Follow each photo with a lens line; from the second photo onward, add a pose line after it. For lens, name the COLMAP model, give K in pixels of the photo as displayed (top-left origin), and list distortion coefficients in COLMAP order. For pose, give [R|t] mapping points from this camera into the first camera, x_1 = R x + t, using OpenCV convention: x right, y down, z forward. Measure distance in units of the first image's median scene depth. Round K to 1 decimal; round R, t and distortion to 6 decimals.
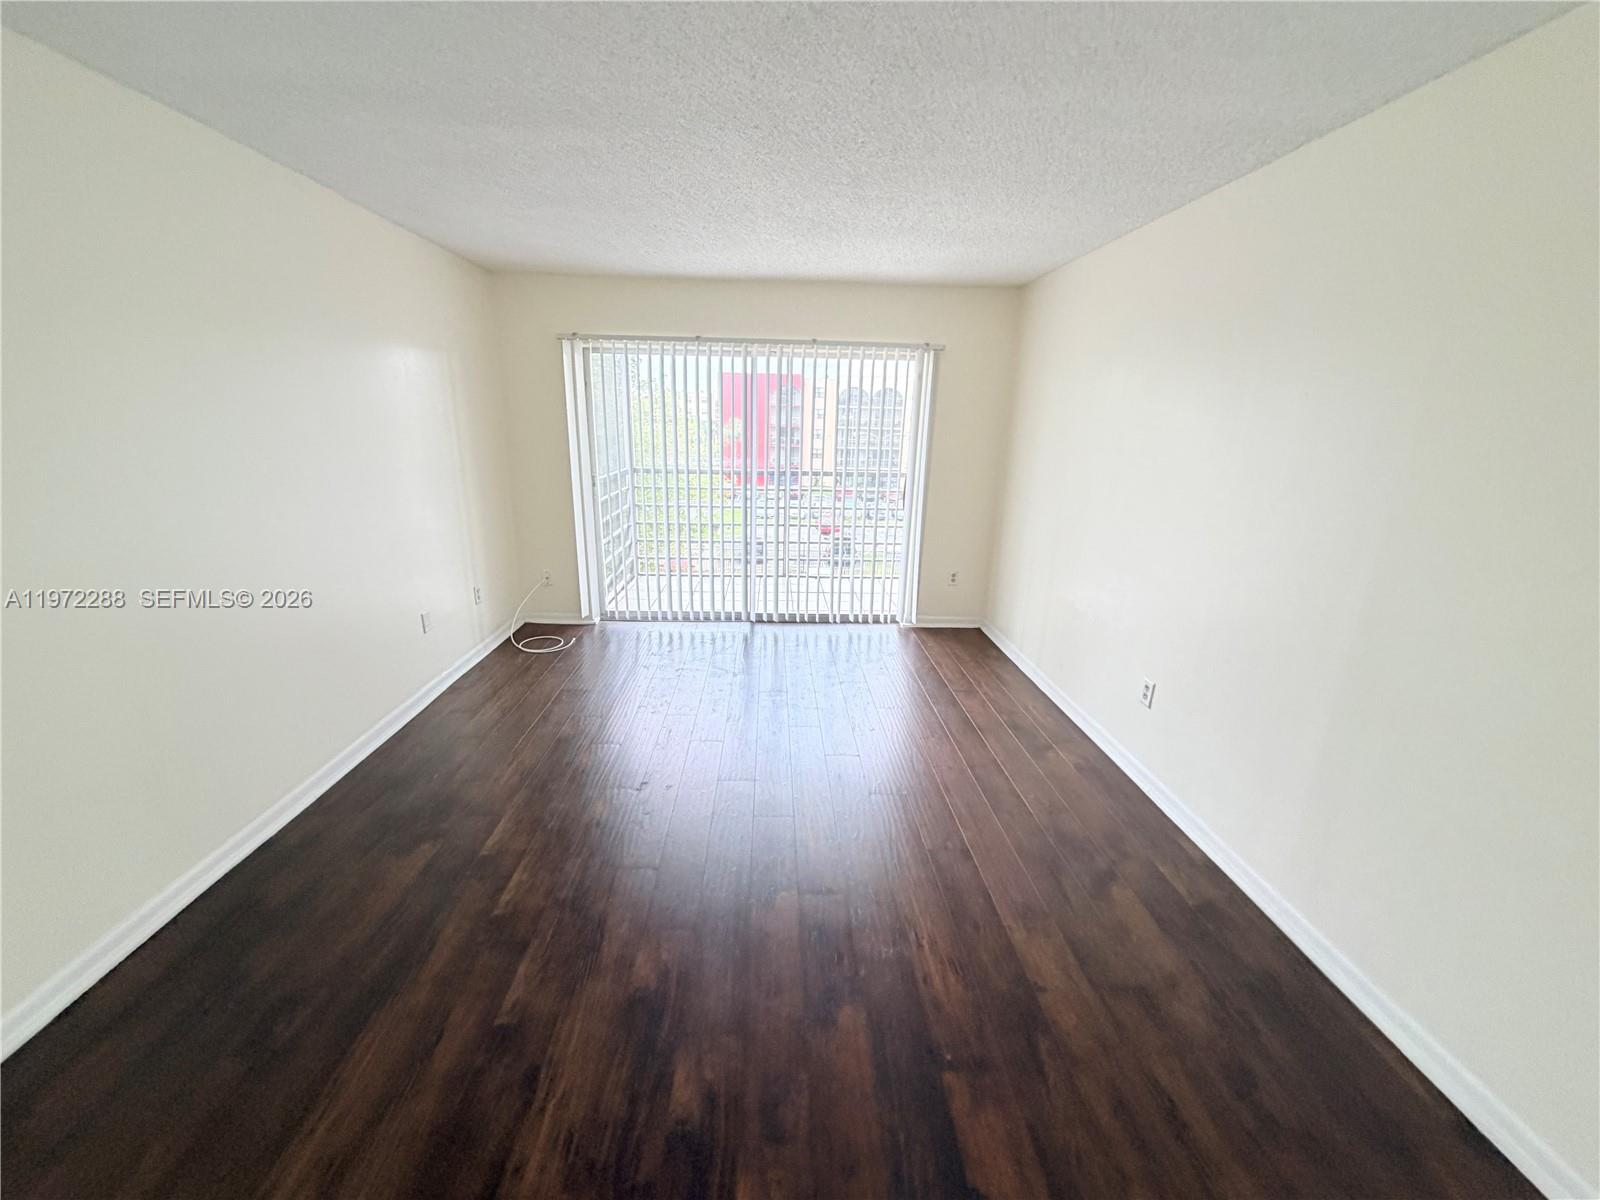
lens RADIAL K [[635.1, 0, 801.7], [0, 635.1, 604.3], [0, 0, 1]] dist [0.000208, -0.000351]
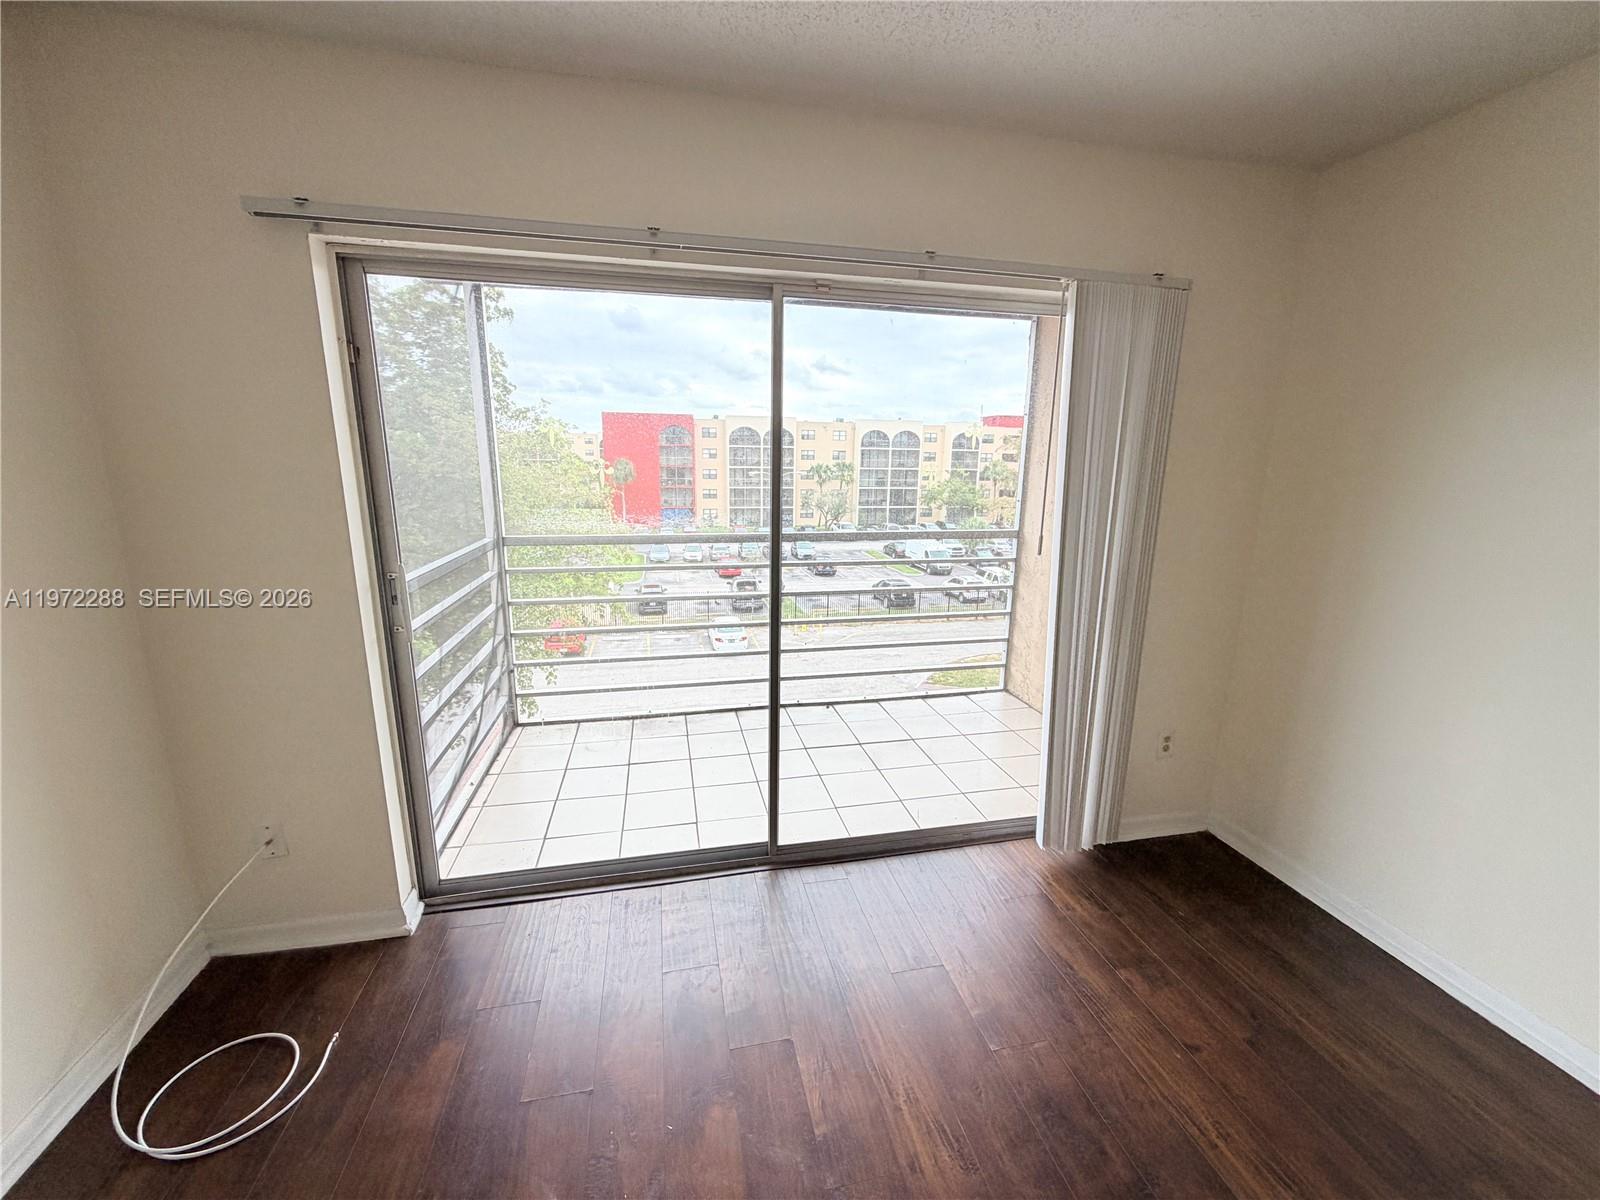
lens RADIAL K [[635.1, 0, 798.0], [0, 635.1, 592.2], [0, 0, 1]] dist [0.000208, -0.000351]
pose [[0.983234, -0.038313, 0.178280, -0.118528], [0.052853, 0.995588, -0.077535, -0.116505], [-0.174523, 0.085658, 0.980920, 0.446061]]
